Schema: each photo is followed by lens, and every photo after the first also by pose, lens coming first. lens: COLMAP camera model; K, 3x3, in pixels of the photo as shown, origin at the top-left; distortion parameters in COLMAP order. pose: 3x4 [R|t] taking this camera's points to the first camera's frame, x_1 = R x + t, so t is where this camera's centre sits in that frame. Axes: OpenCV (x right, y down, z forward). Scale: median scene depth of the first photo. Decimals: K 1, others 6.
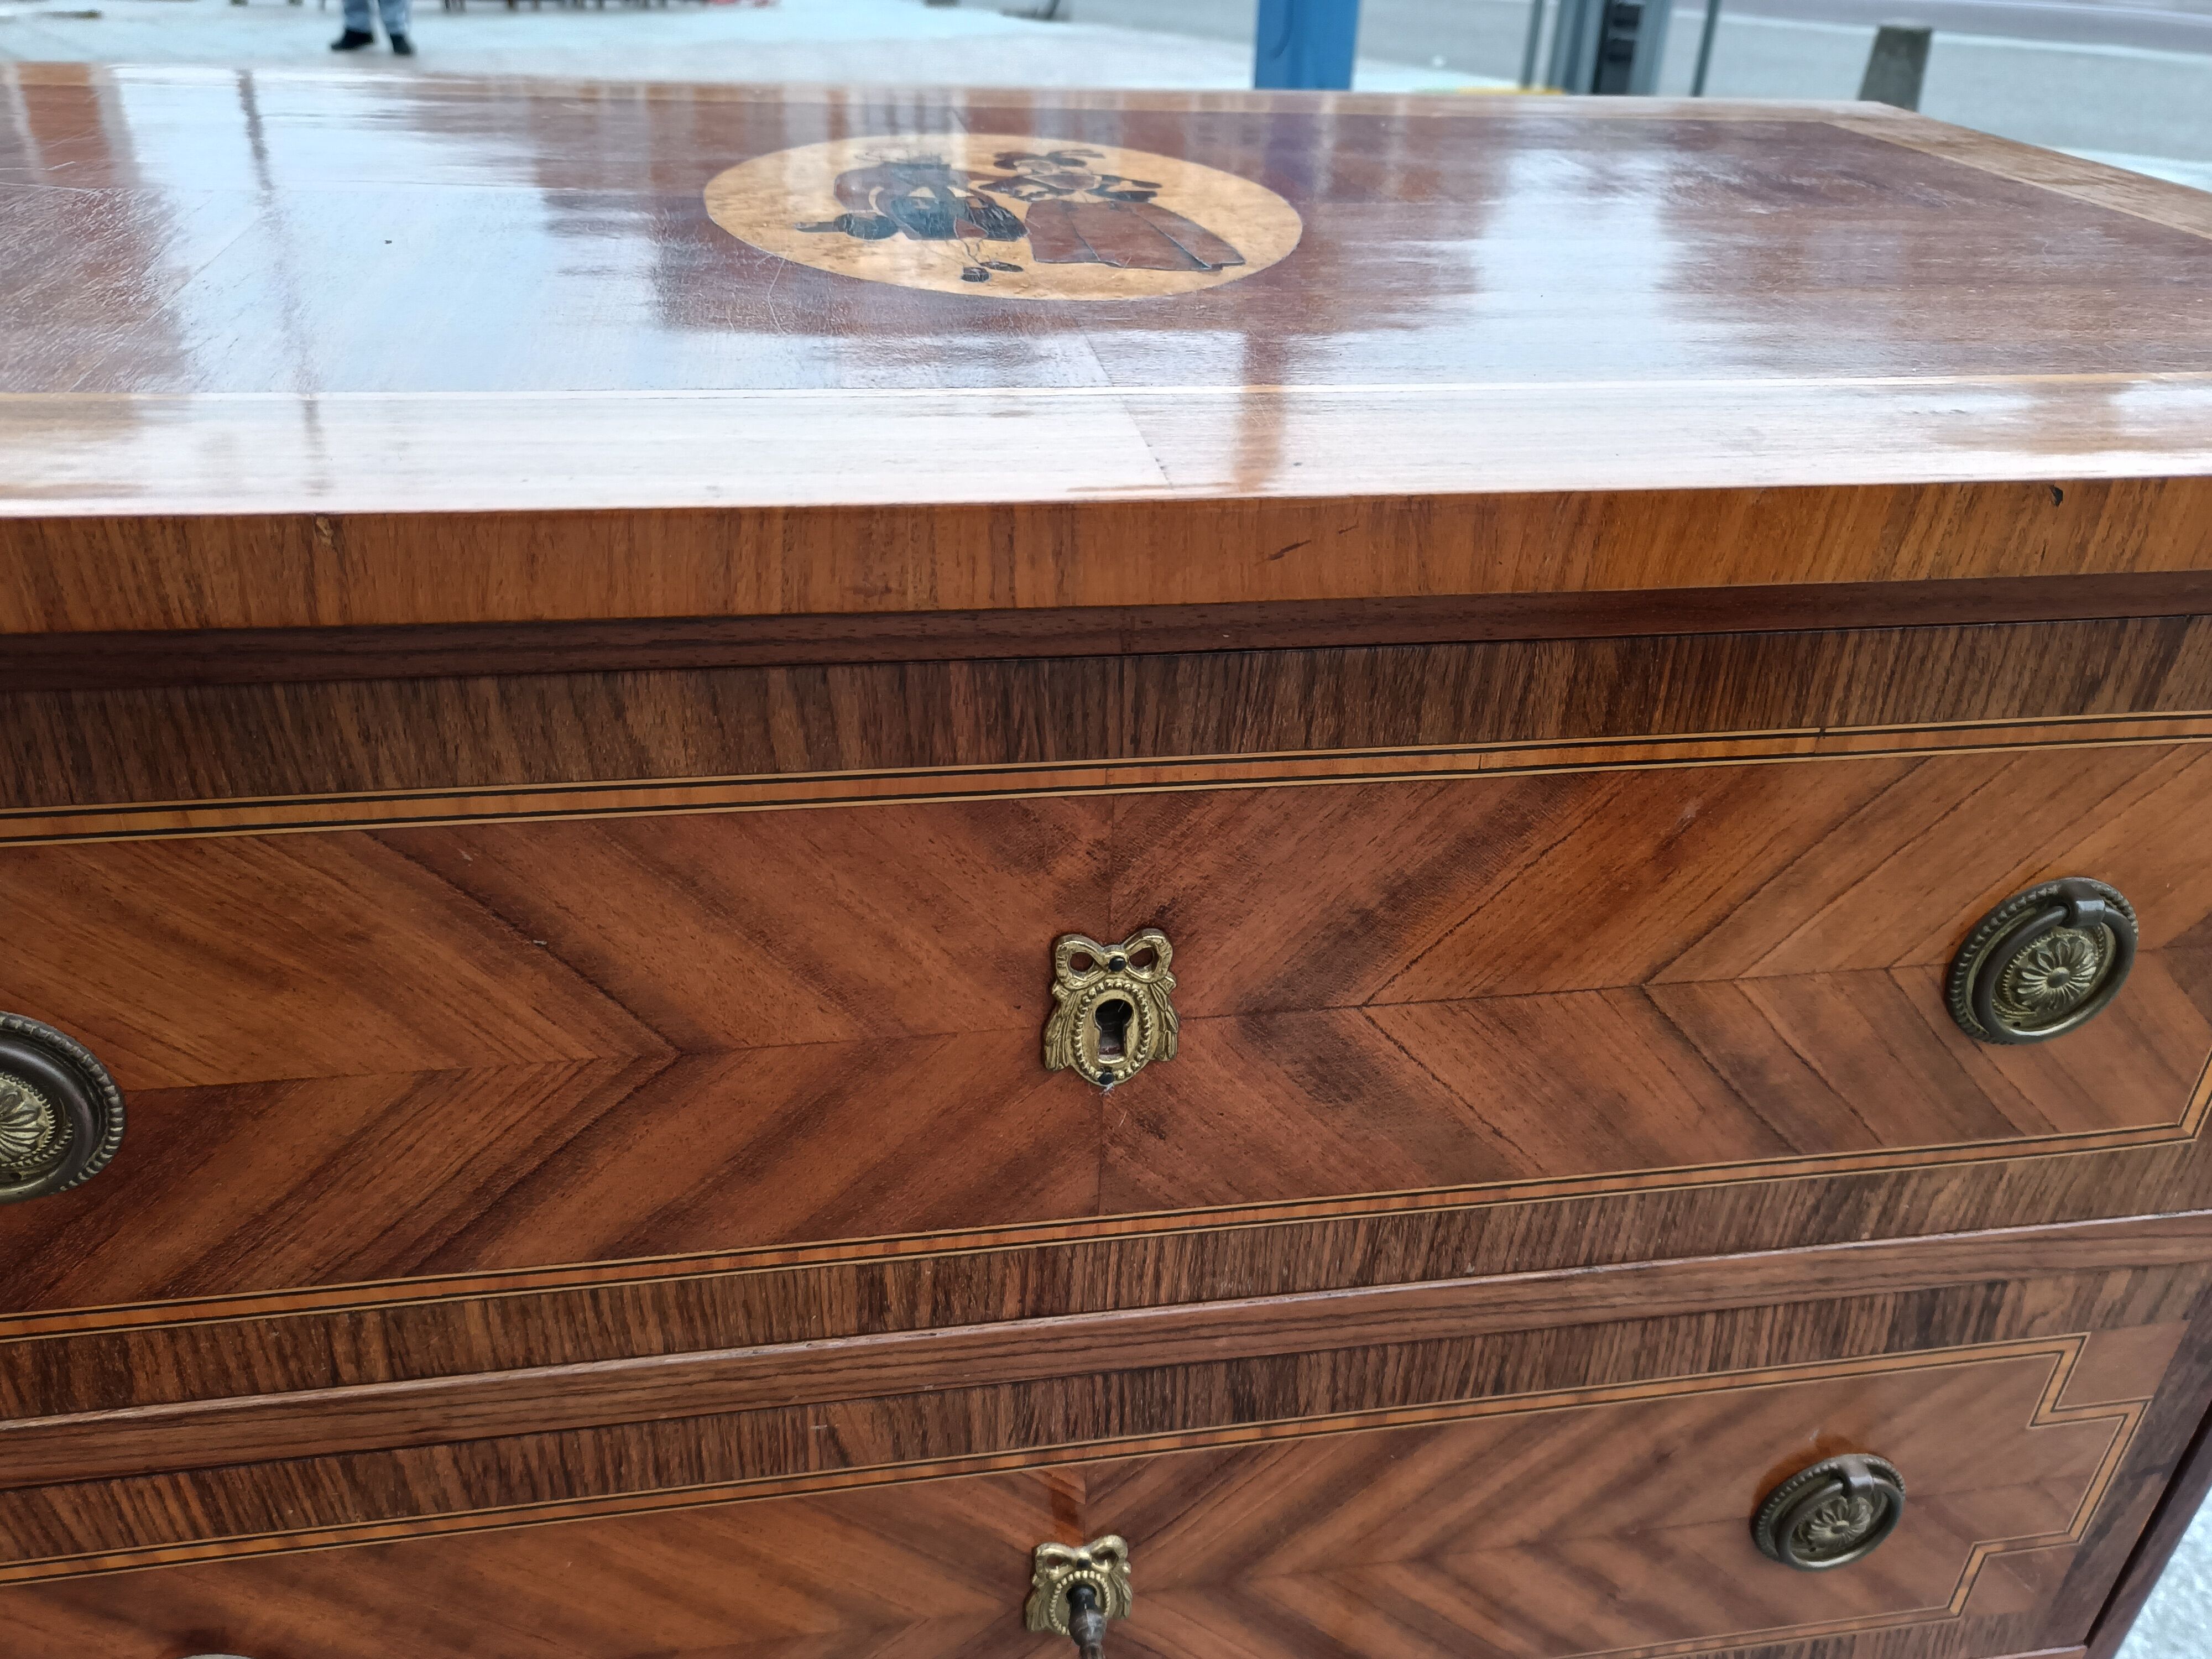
lens RADIAL K [[1677.5, 0, 1112.5], [0, 1677.5, 823.3], [0, 0, 1]] dist [-0.001850, -0.007462]
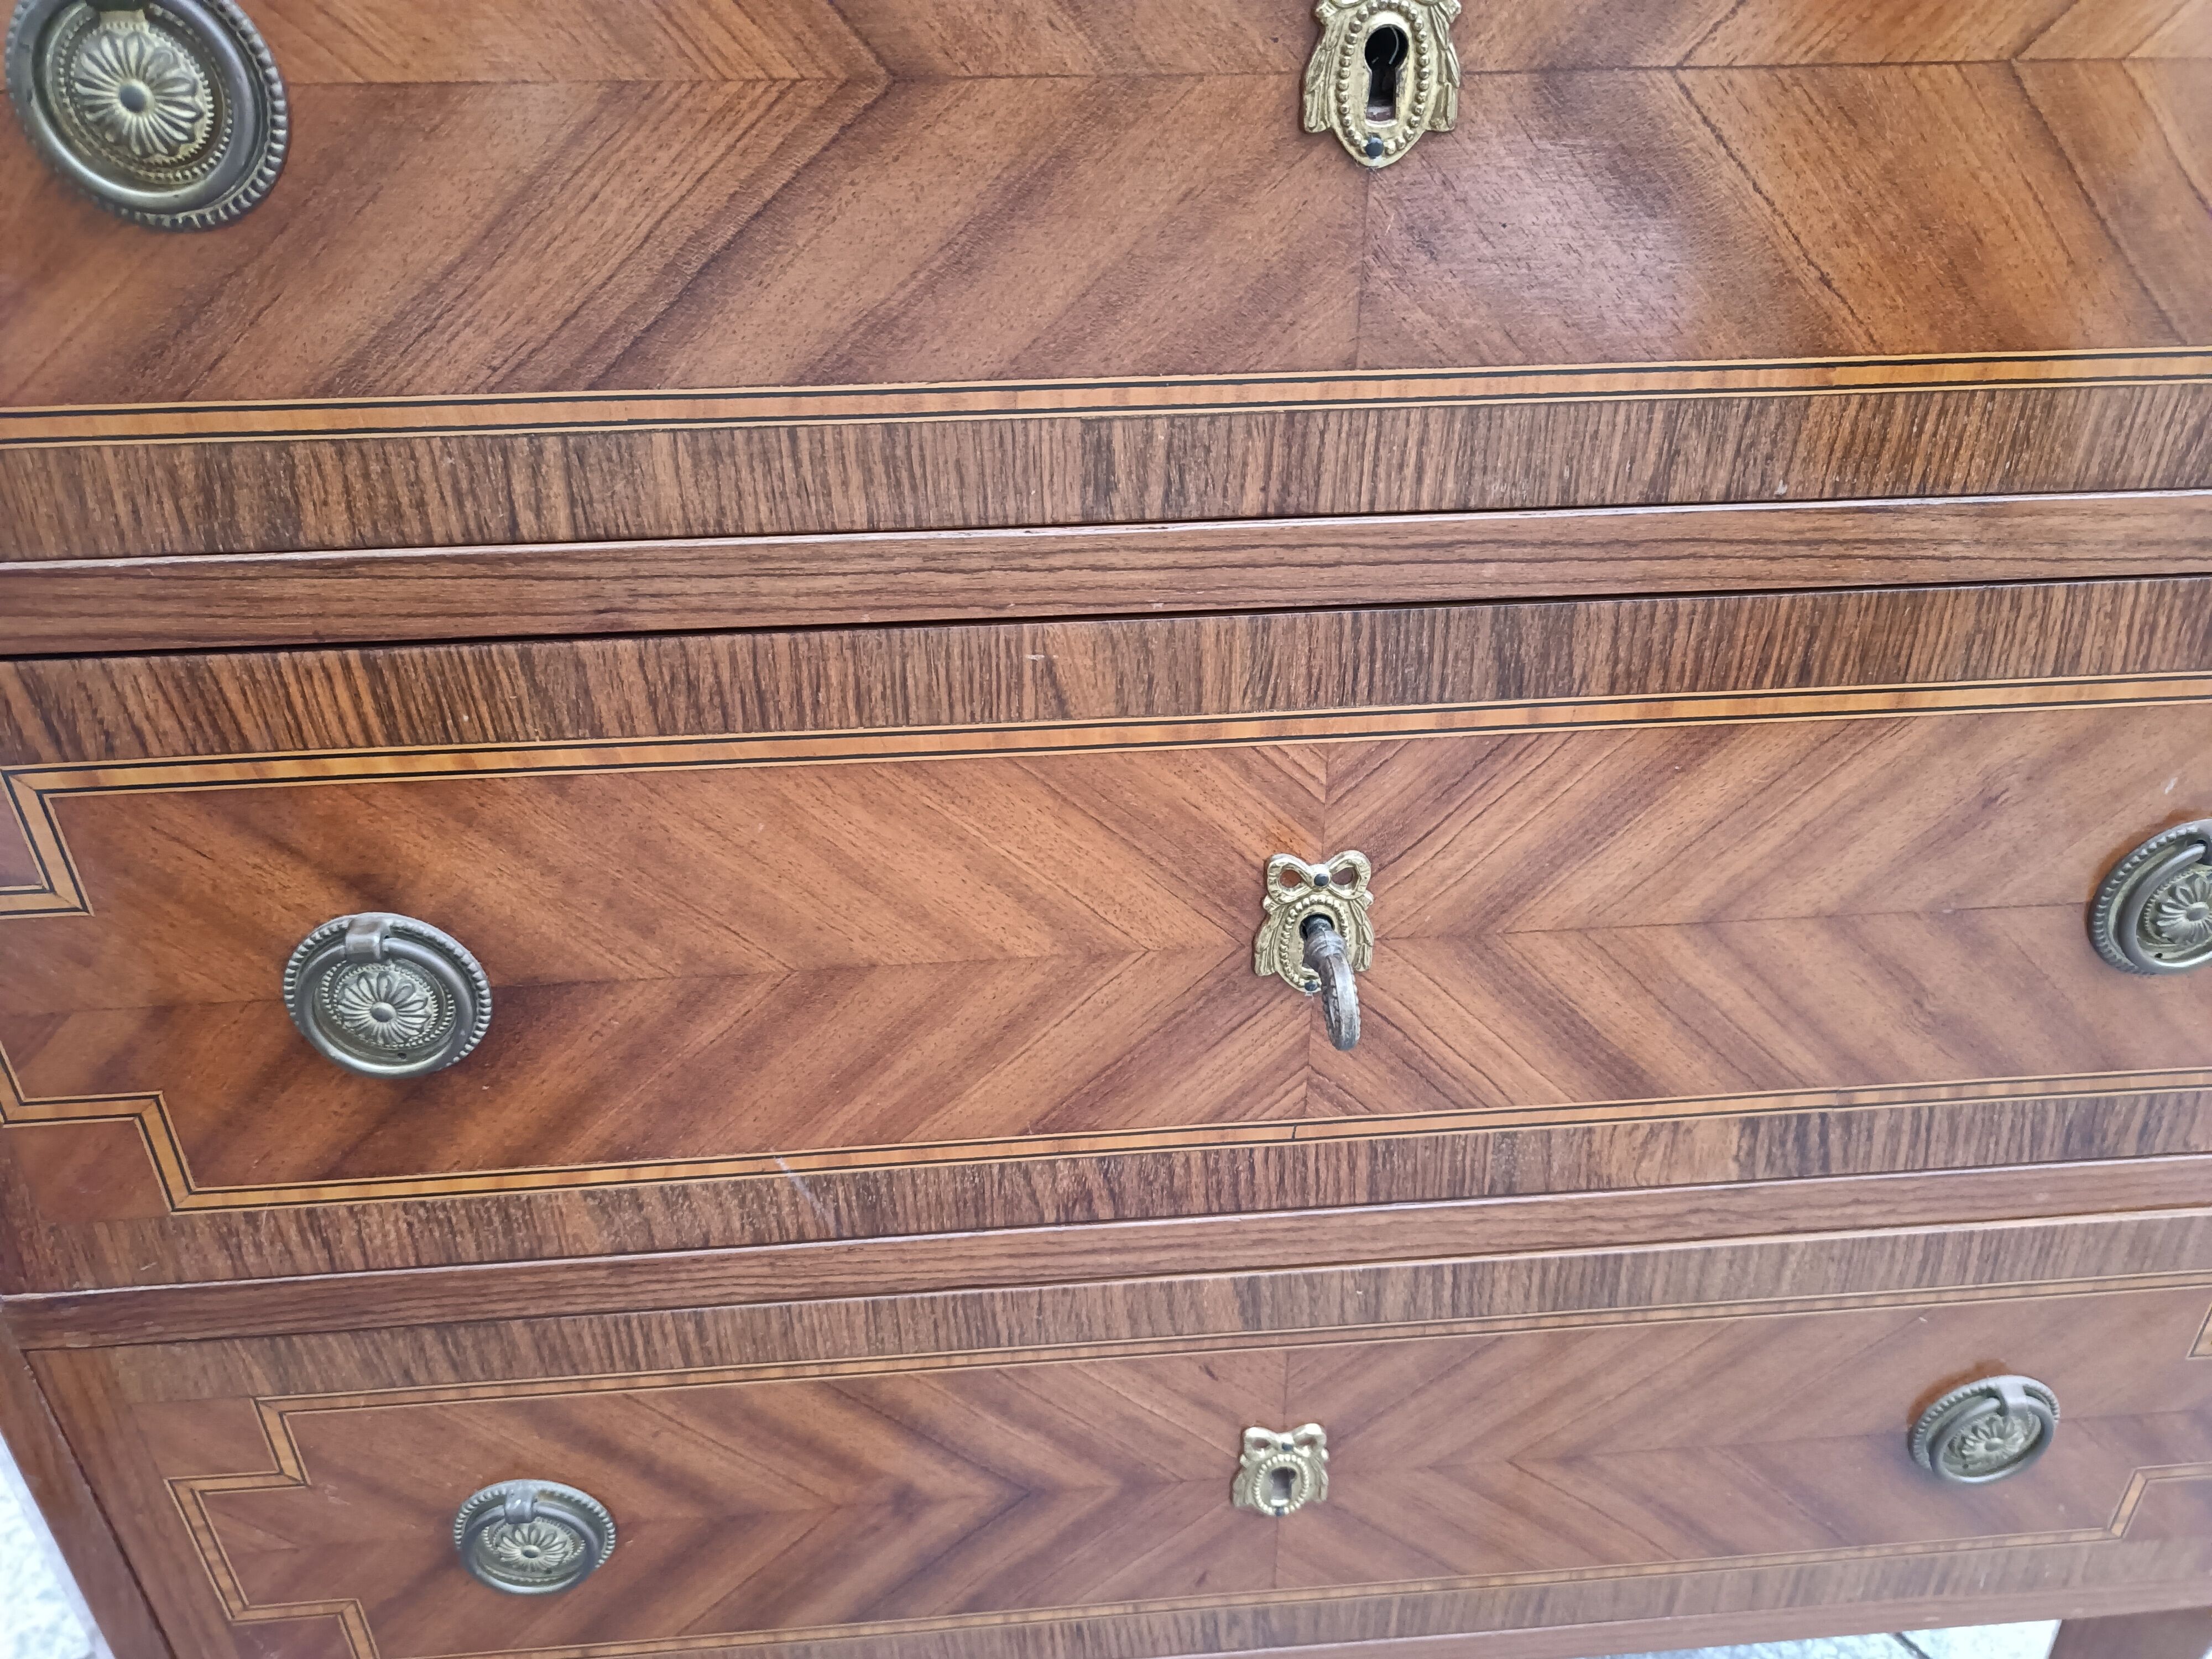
lens RADIAL K [[1677.5, 0, 1101.9], [0, 1677.5, 839.5], [0, 0, 1]] dist [-0.001850, -0.007462]
pose [[0.995936, 0.000485, -0.090066, -0.061320], [0.000908, 0.999881, 0.015427, 0.463333], [0.090063, -0.015446, 0.995816, 0.115128]]
